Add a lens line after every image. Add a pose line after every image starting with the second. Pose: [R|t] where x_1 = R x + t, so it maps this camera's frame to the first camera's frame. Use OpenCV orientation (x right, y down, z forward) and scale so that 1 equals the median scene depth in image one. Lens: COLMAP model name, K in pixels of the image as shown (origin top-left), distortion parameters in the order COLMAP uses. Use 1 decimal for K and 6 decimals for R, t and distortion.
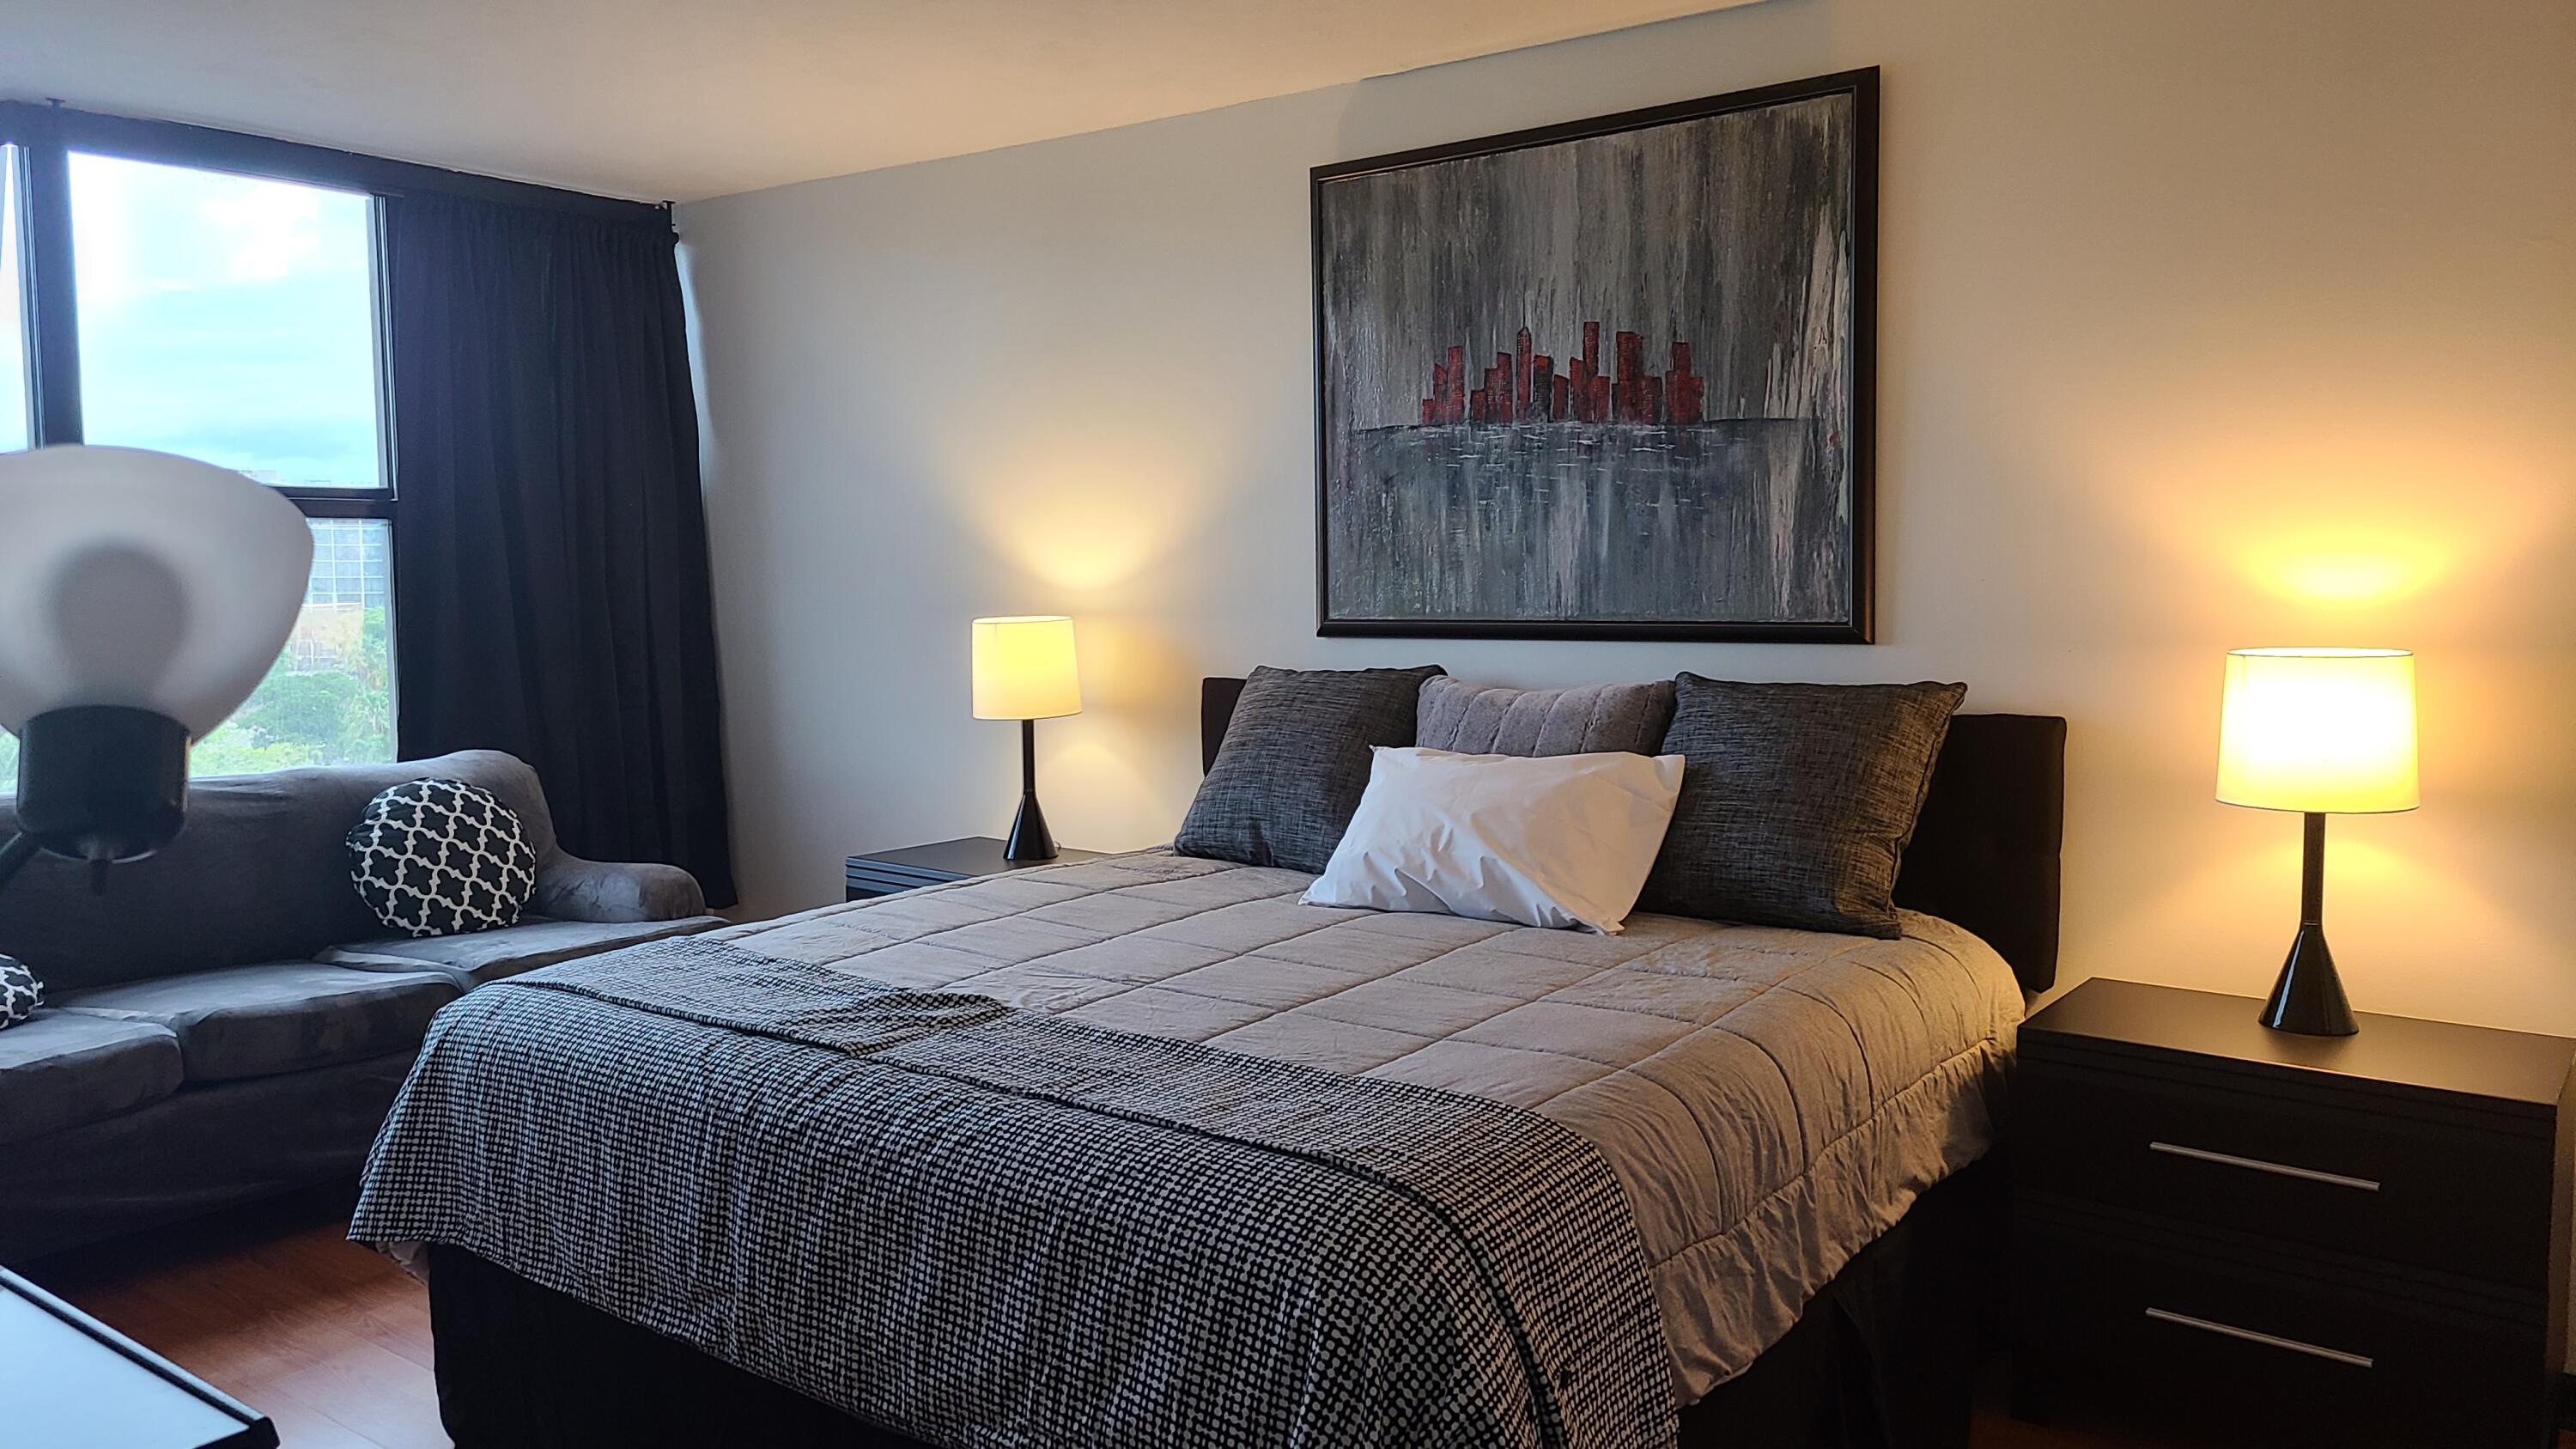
lens RADIAL K [[1935.2, 0, 1285.0], [0, 1935.2, 735.5], [0, 0, 1]] dist [0.056858, -0.033547]
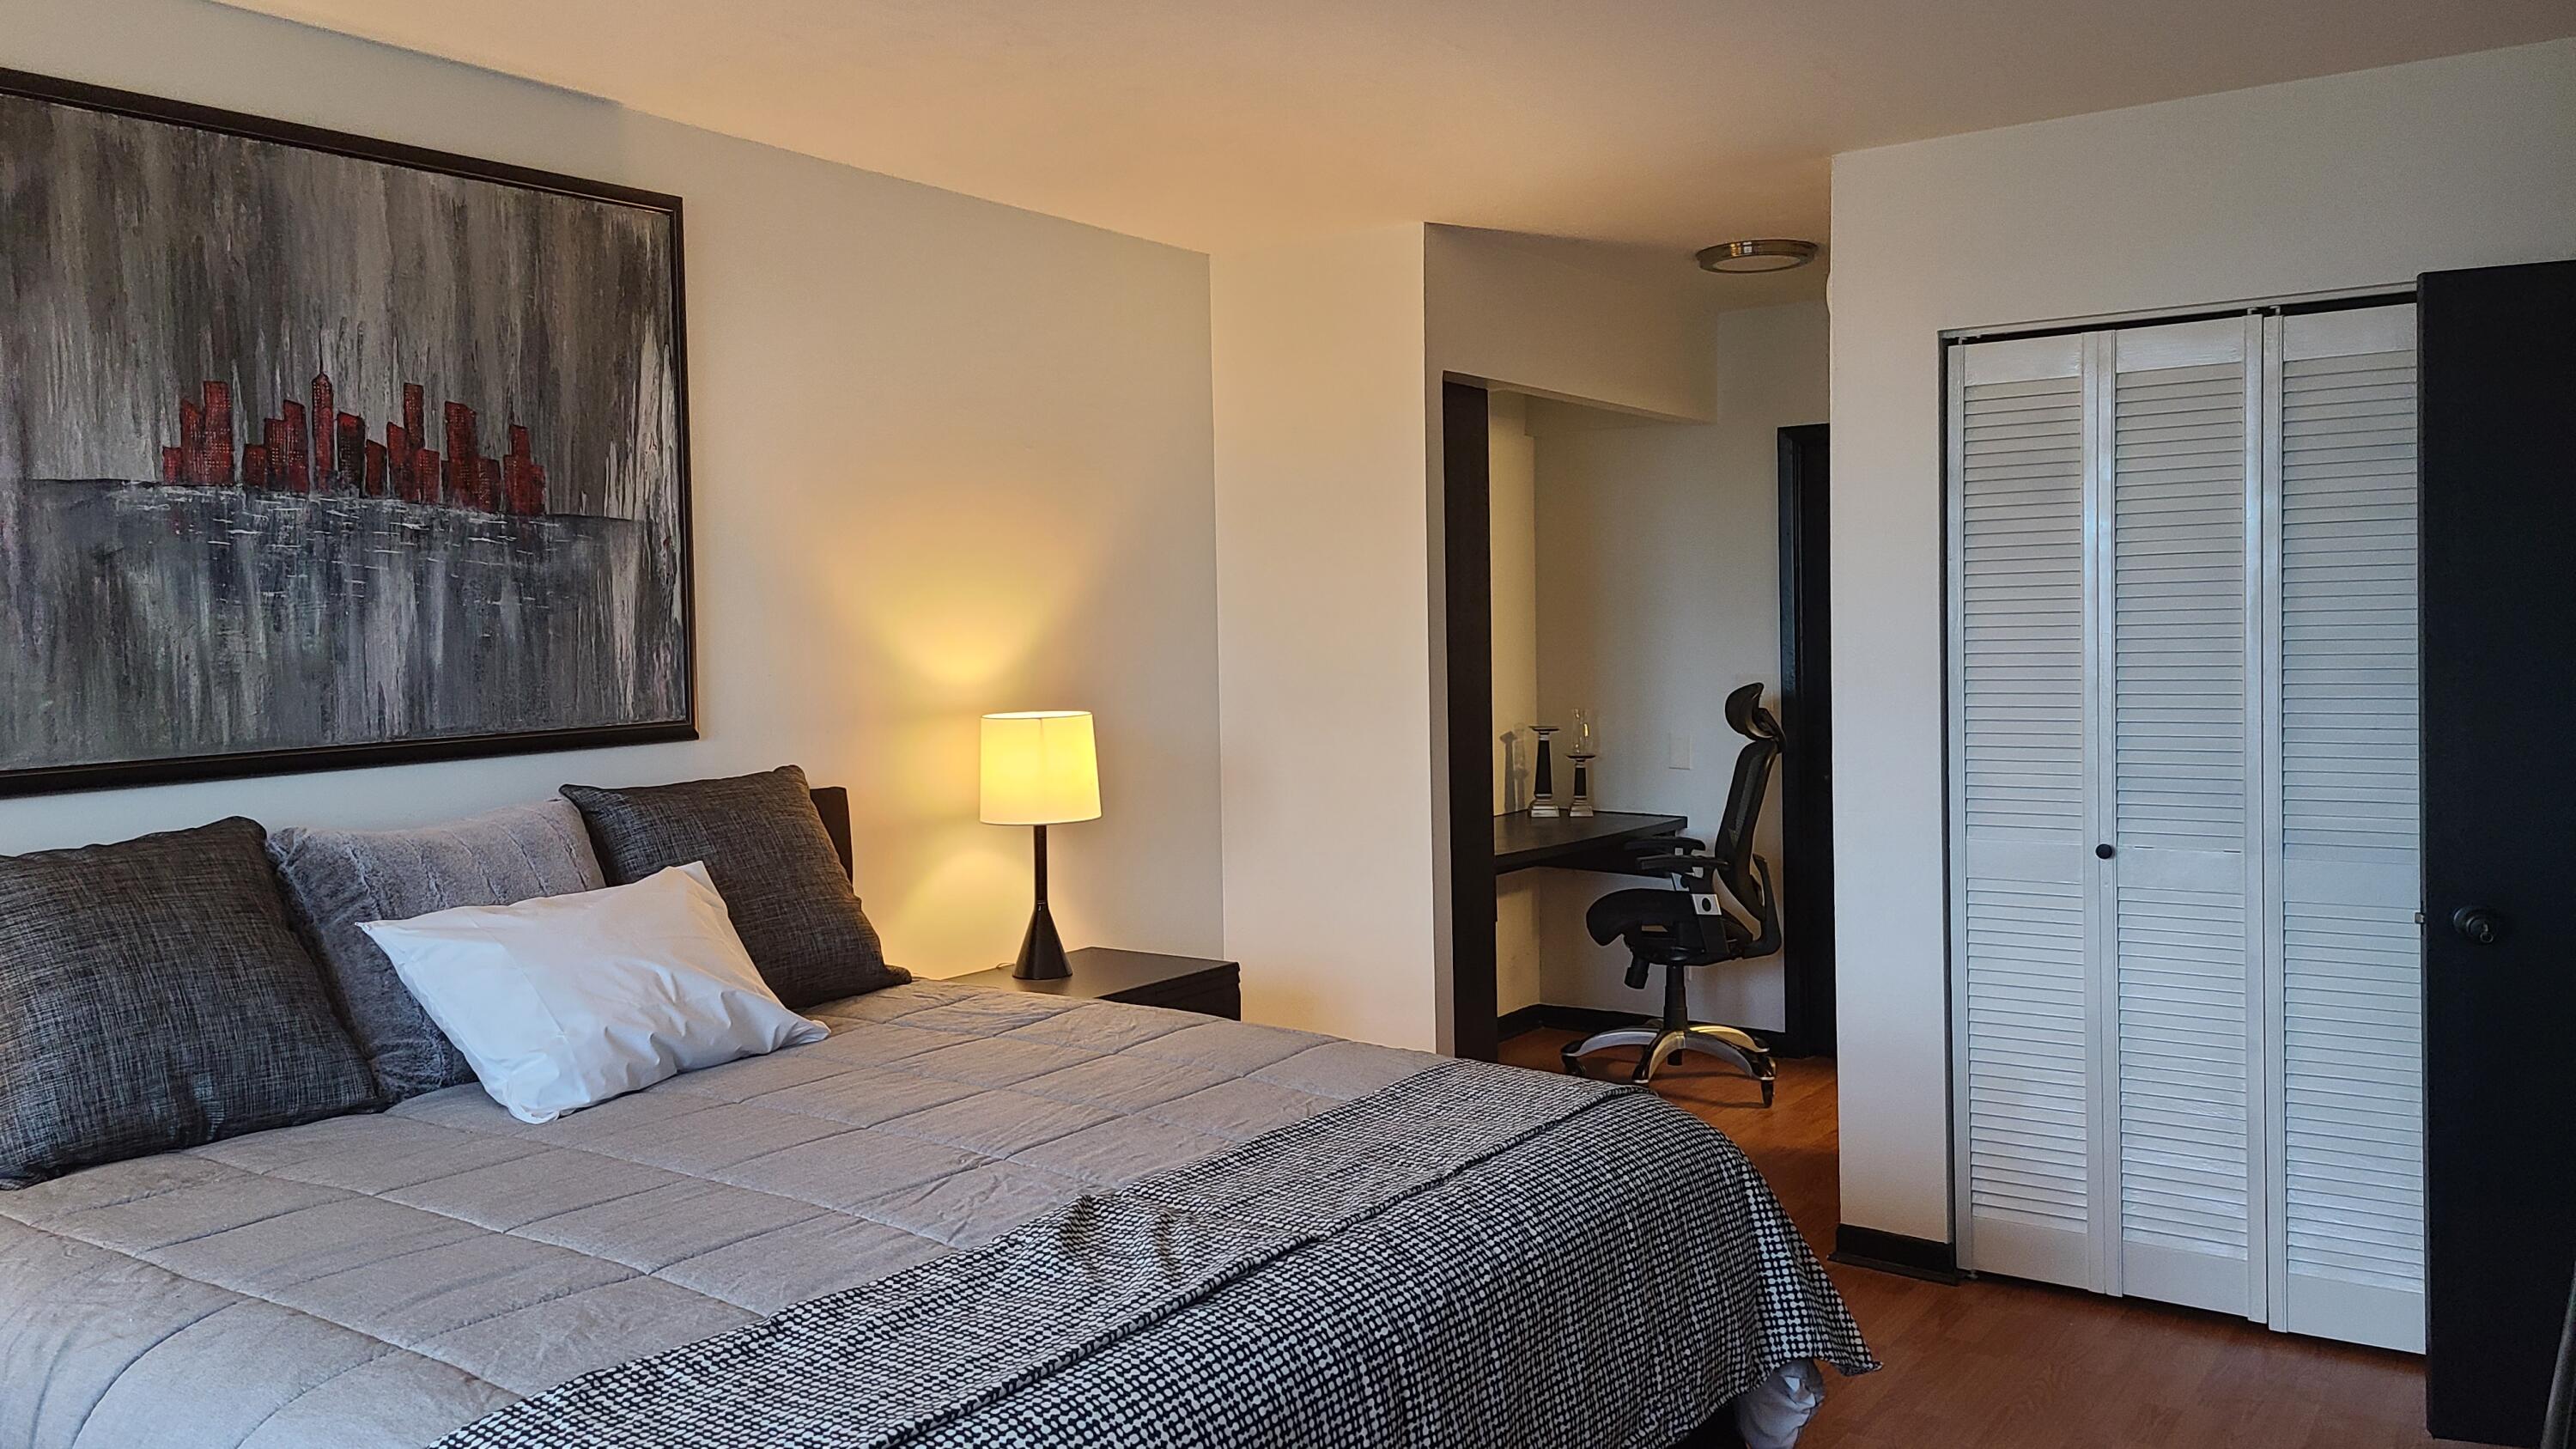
lens RADIAL K [[1935.2, 0, 1286.5], [0, 1935.2, 722.9], [0, 0, 1]] dist [0.056858, -0.033547]
pose [[-0.038493, -0.044036, 0.998288, -0.705825], [0.112492, 0.992487, 0.048118, -0.066014], [-0.992907, 0.114151, -0.033250, 0.669935]]
